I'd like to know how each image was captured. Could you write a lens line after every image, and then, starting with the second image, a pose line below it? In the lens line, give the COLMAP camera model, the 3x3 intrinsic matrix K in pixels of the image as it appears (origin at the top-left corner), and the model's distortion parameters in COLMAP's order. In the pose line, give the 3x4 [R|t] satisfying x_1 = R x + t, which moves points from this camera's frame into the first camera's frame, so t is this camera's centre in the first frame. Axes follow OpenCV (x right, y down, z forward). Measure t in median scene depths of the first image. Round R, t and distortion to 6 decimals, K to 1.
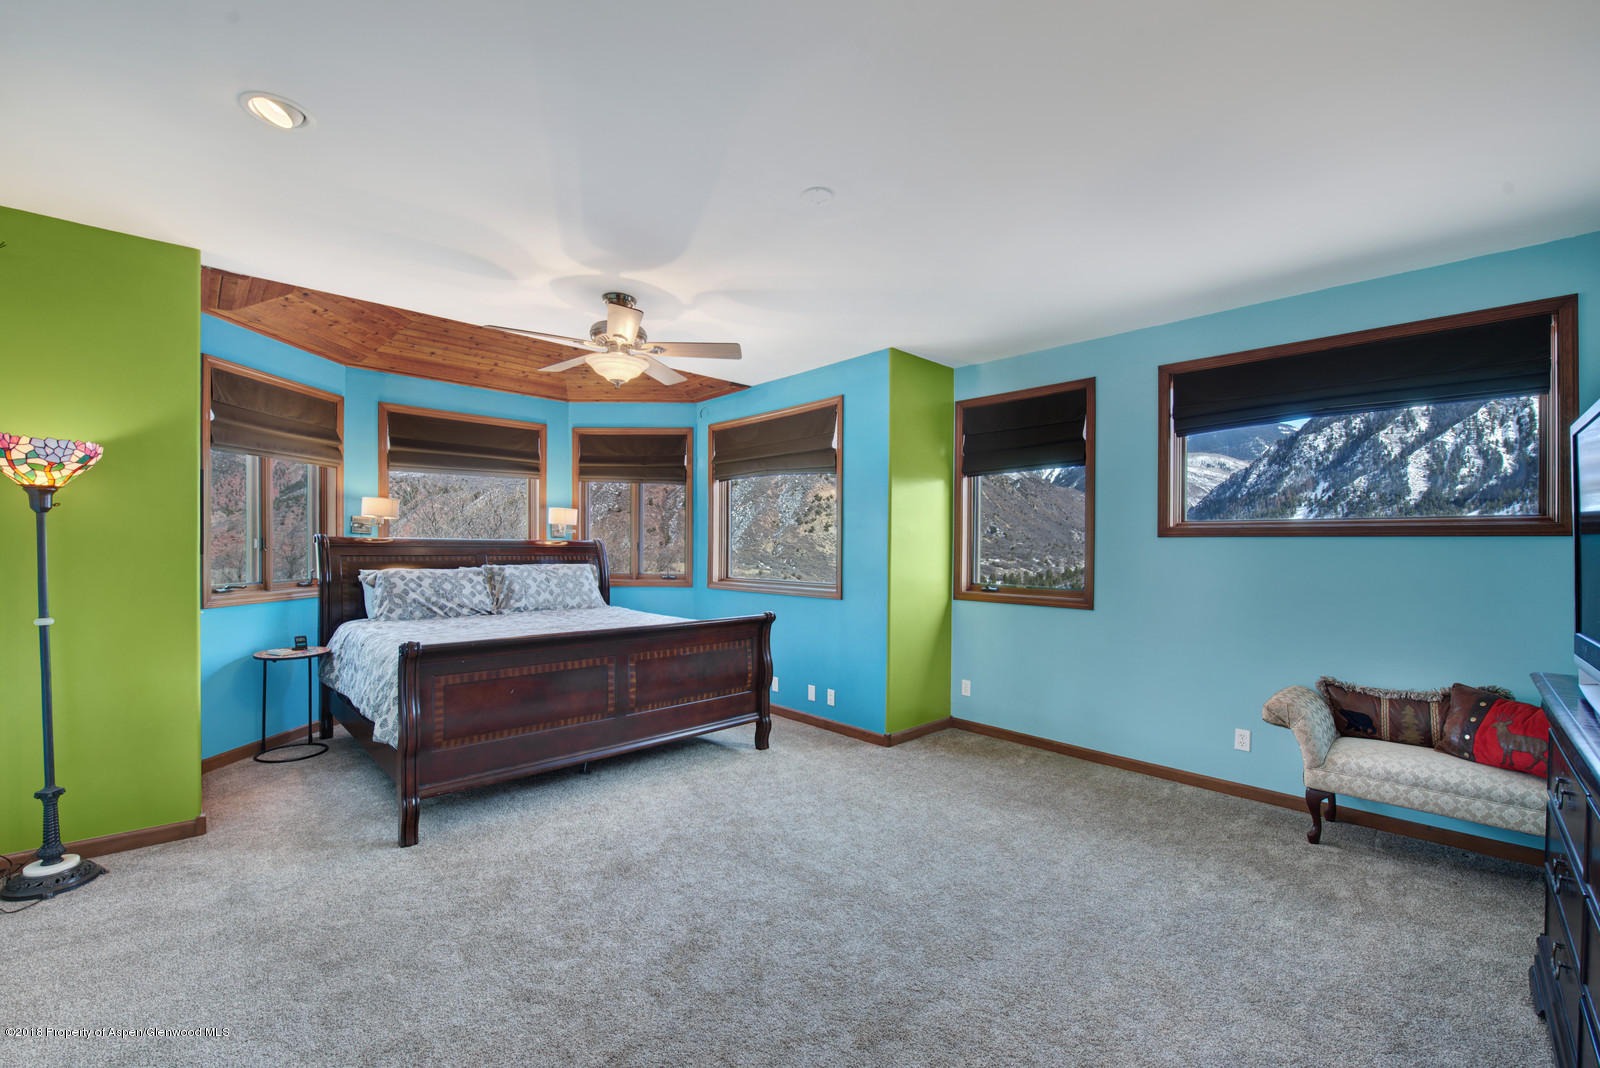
lens RADIAL K [[644.0, 0, 794.8], [0, 644.0, 538.5], [0, 0, 1]] dist [-0.018051, 0.000131]
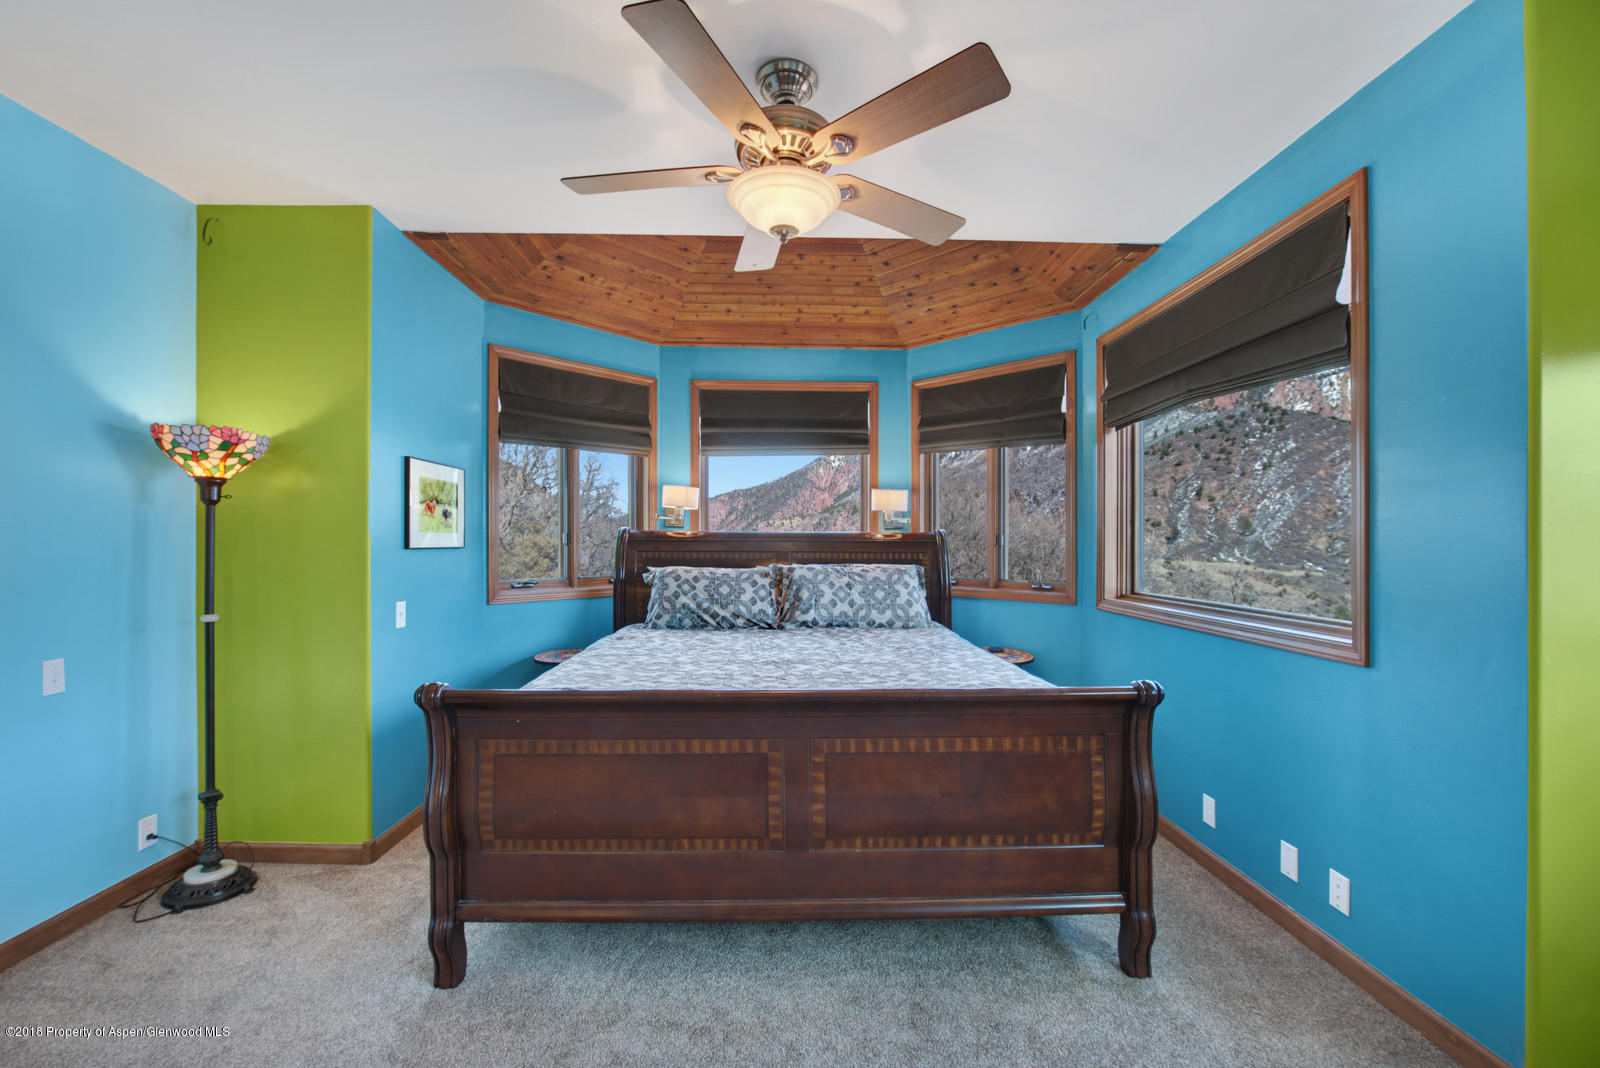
lens RADIAL K [[644.0, 0, 800.5], [0, 644.0, 536.6], [0, 0, 1]] dist [-0.018051, 0.000131]
pose [[0.747383, -0.006983, -0.664356, 0.069751], [0.009298, 0.999957, -0.000050, 0.008509], [0.664328, -0.006140, 0.747416, 0.453808]]
